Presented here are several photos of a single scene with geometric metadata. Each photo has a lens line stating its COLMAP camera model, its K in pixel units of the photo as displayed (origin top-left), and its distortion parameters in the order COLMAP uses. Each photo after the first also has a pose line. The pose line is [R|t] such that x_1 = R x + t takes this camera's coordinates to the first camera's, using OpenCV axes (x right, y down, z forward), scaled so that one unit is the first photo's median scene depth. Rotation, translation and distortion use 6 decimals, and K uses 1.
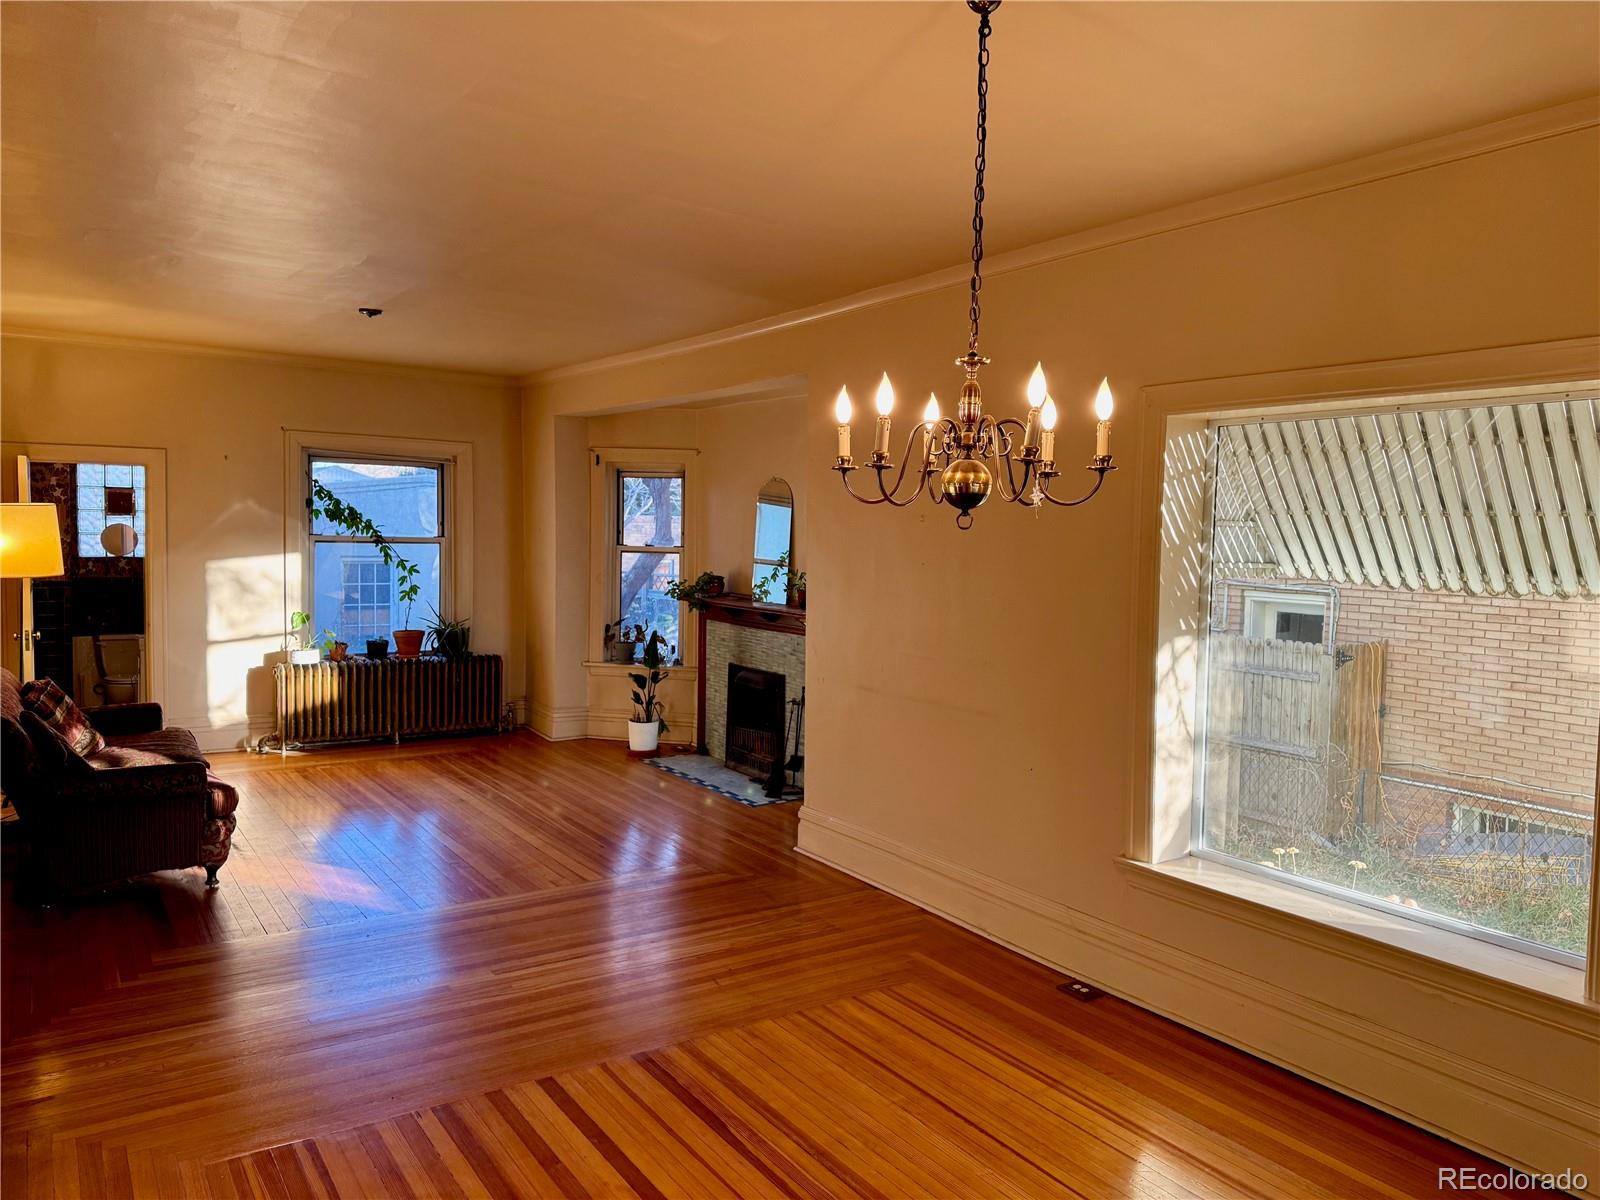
lens RADIAL K [[1127.8, 0, 798.9], [0, 1127.8, 590.9], [0, 0, 1]] dist [0.046374, -0.046224]
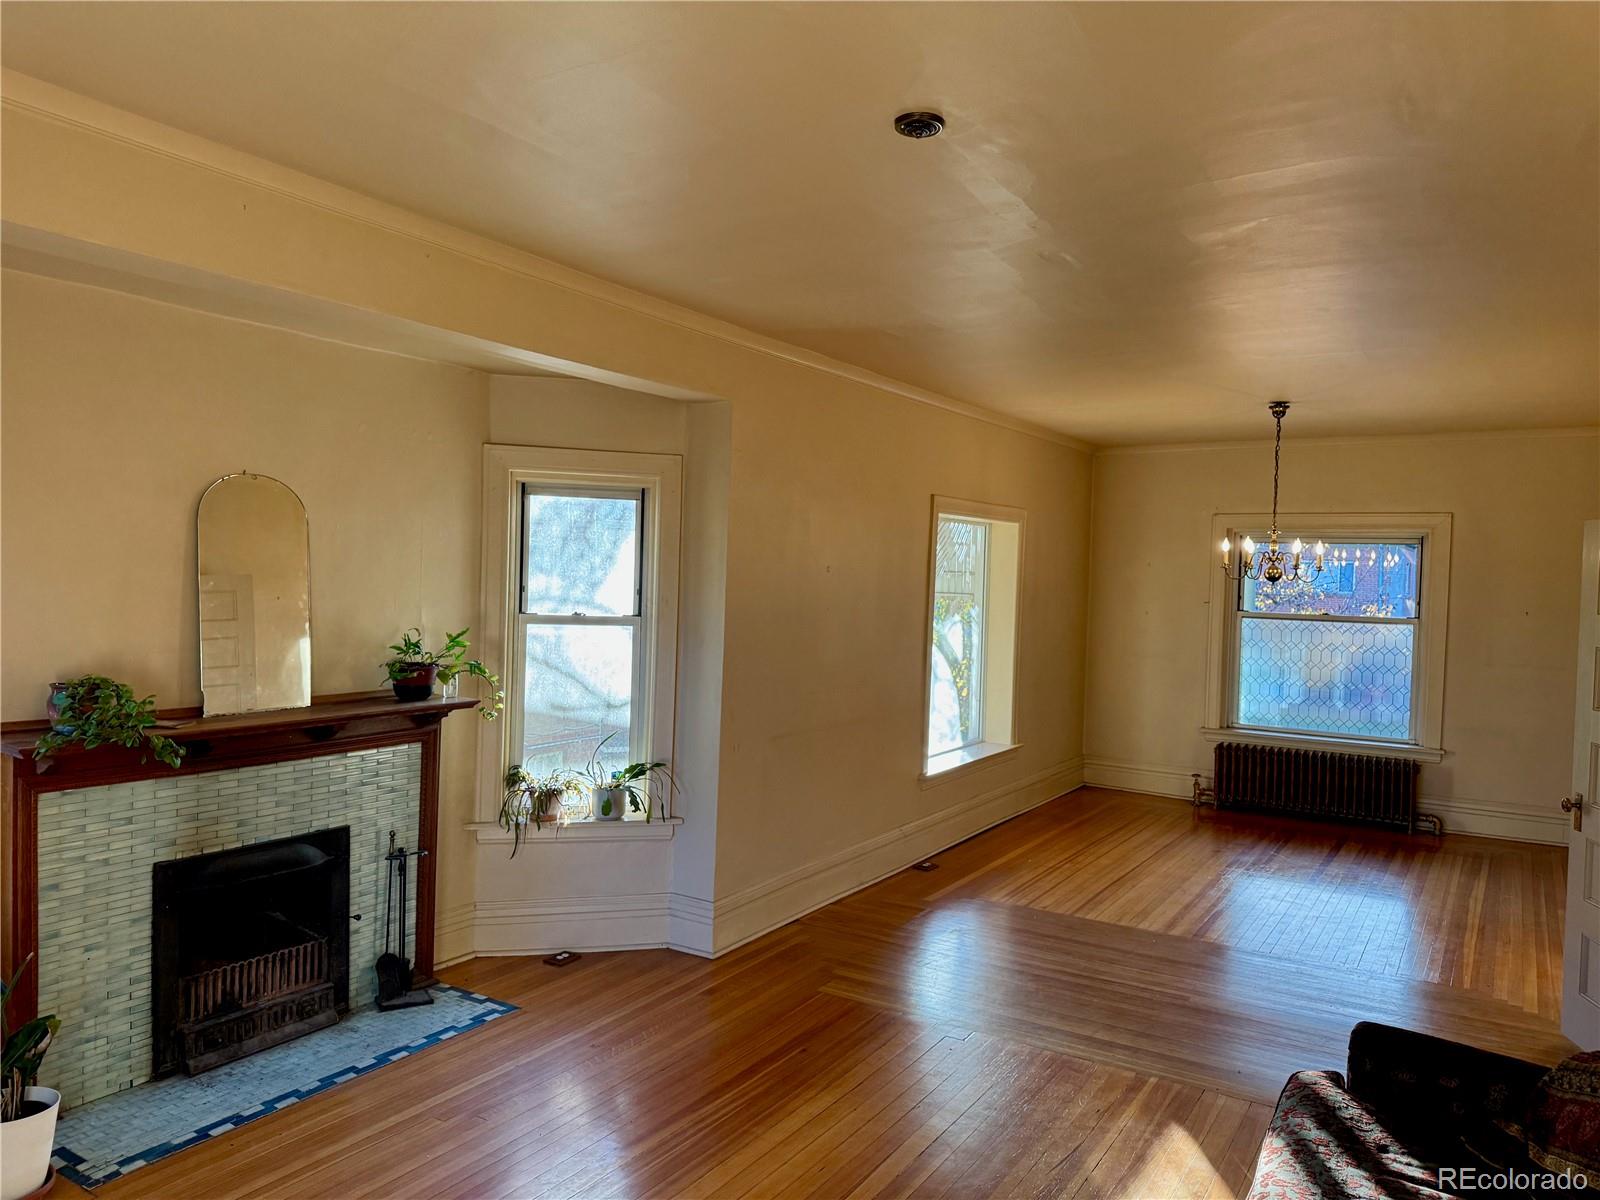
lens RADIAL K [[1127.8, 0, 787.6], [0, 1127.8, 607.0], [0, 0, 1]] dist [0.046374, -0.046224]
pose [[-0.394409, -0.056517, 0.917196, -0.537406], [0.021130, 0.997285, 0.070538, -0.062689], [-0.918692, 0.047201, -0.392144, 0.861570]]
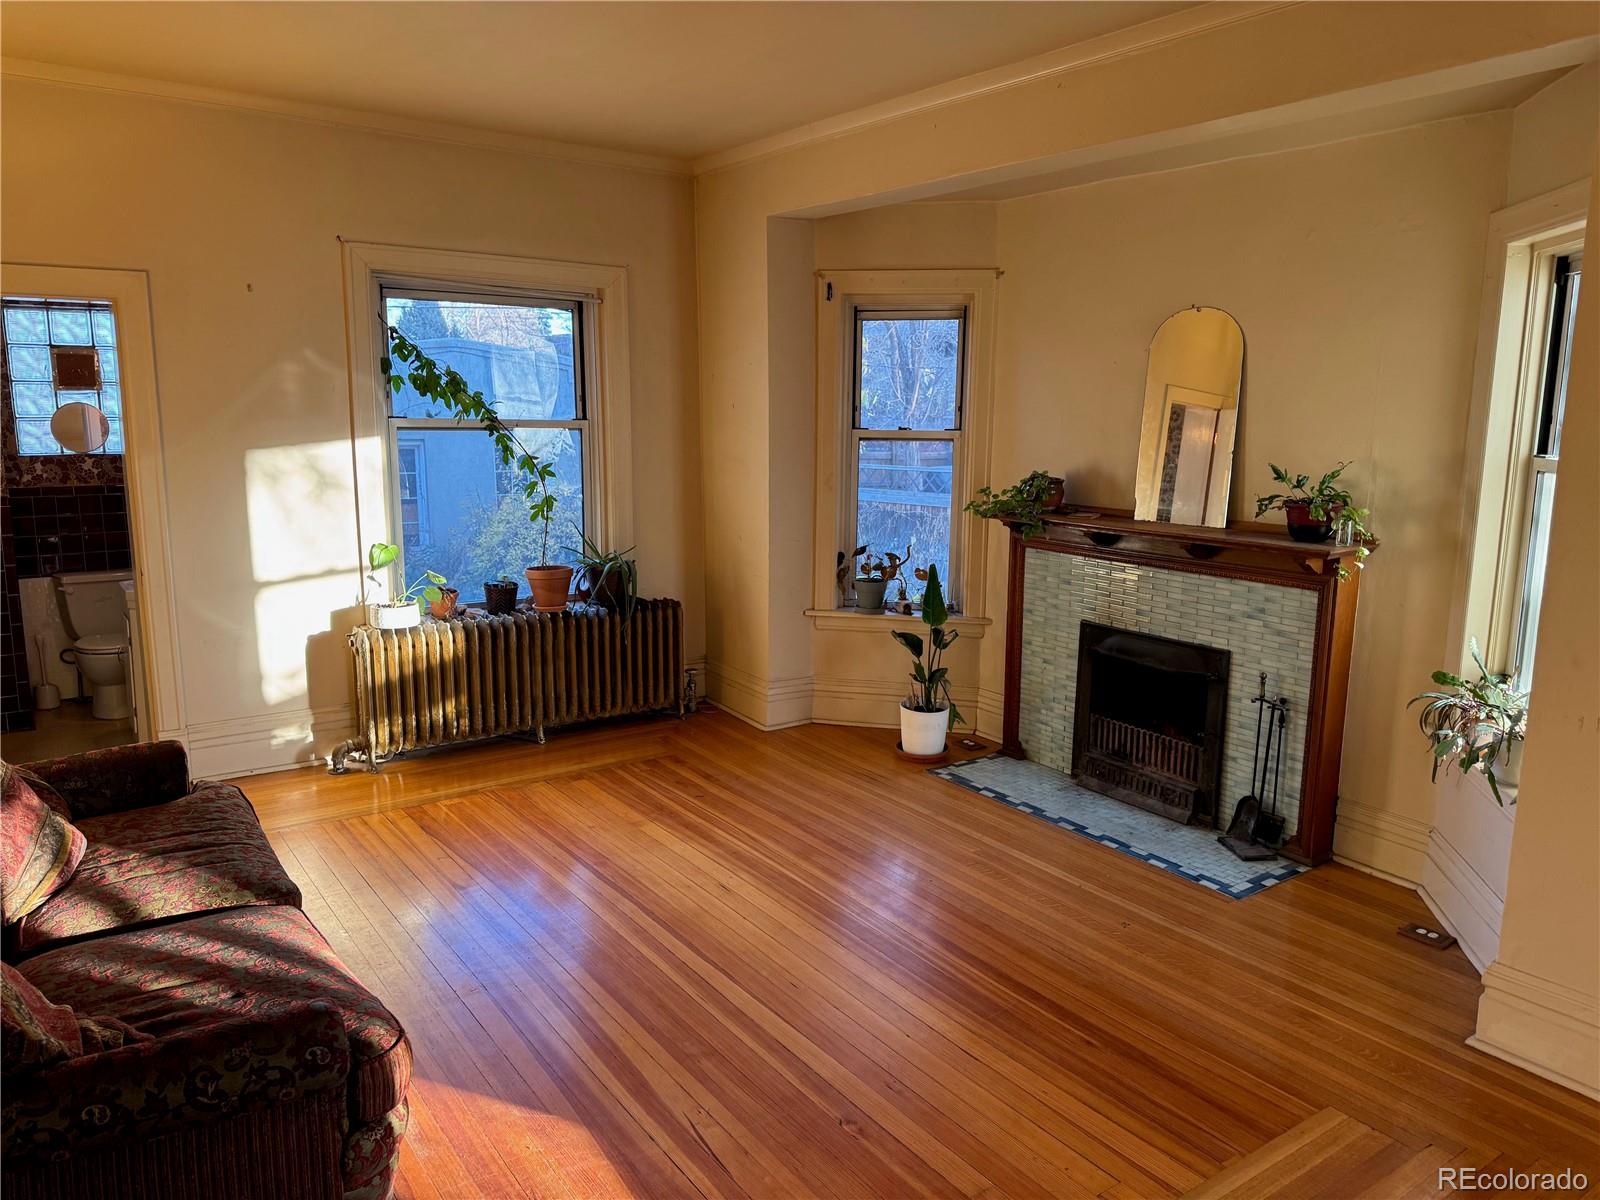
lens RADIAL K [[1127.8, 0, 793.6], [0, 1127.8, 603.7], [0, 0, 1]] dist [0.046374, -0.046224]
pose [[0.999834, -0.013117, 0.012668, -0.209553], [0.011487, 0.992576, 0.121082, -0.020251], [-0.014162, -0.120916, 0.992562, 0.354338]]
